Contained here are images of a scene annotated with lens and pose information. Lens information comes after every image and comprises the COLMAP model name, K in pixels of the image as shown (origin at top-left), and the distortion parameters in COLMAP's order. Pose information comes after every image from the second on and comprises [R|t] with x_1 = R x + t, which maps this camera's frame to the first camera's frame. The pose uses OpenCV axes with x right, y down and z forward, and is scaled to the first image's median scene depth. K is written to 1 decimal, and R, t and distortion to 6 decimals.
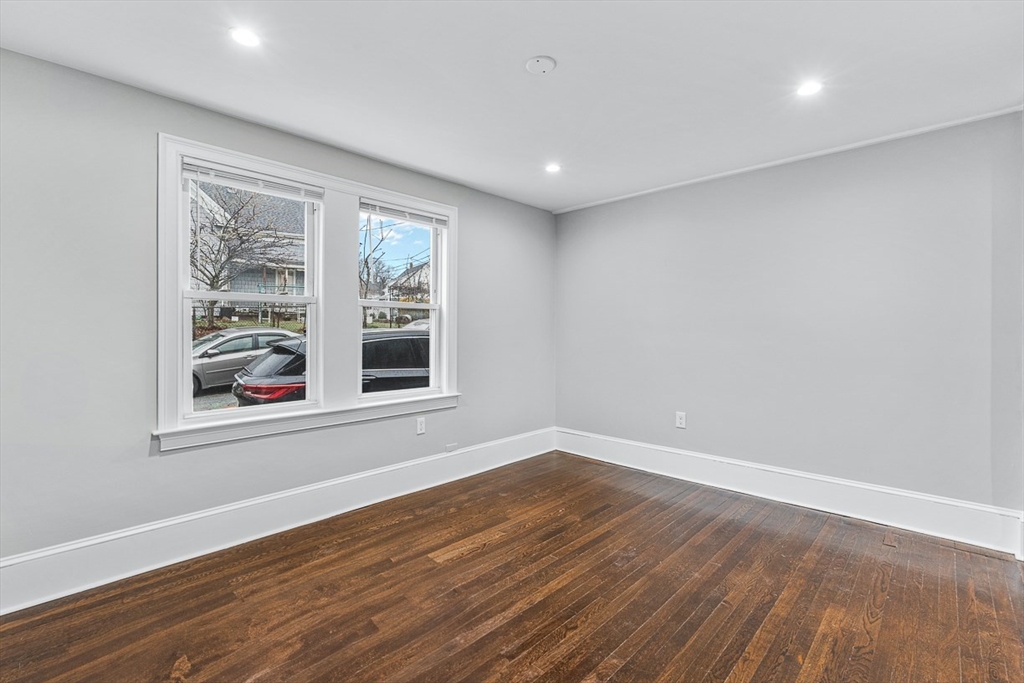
lens RADIAL K [[459.5, 0, 509.9], [0, 459.5, 344.7], [0, 0, 1]] dist [-0.000895, -0.000222]
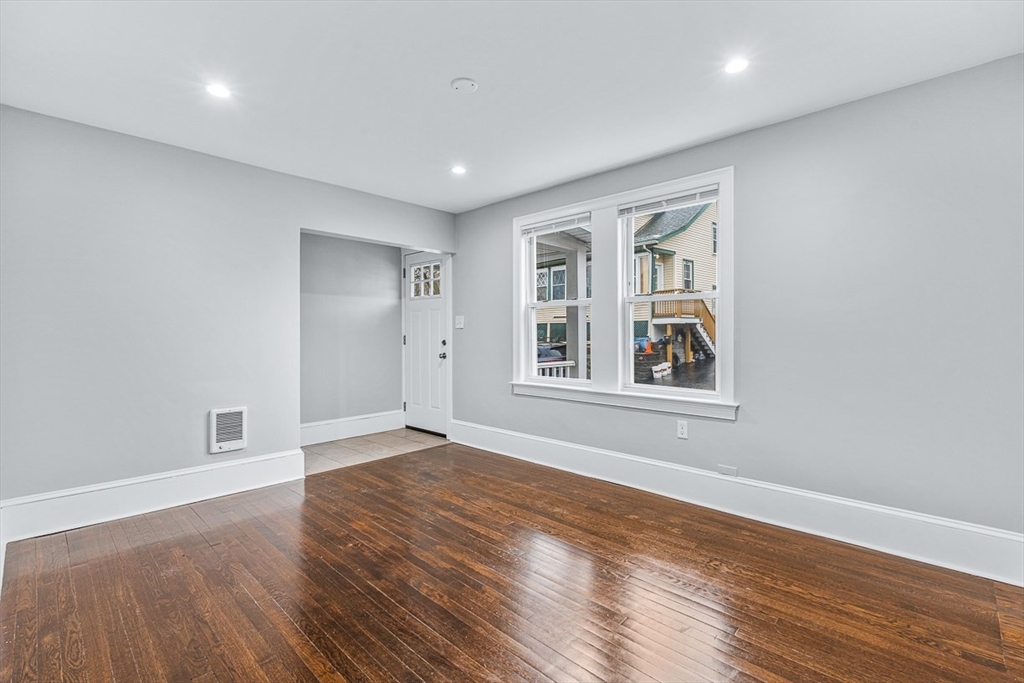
lens RADIAL K [[454.1, 0, 514.2], [0, 454.1, 343.6], [0, 0, 1]] dist [-0.001185, 0.000020]
pose [[0.007364, 0.019457, -0.999784, 0.868087], [-0.028510, 0.999408, 0.019240, 0.000334], [0.999566, 0.028362, 0.007914, 0.826440]]
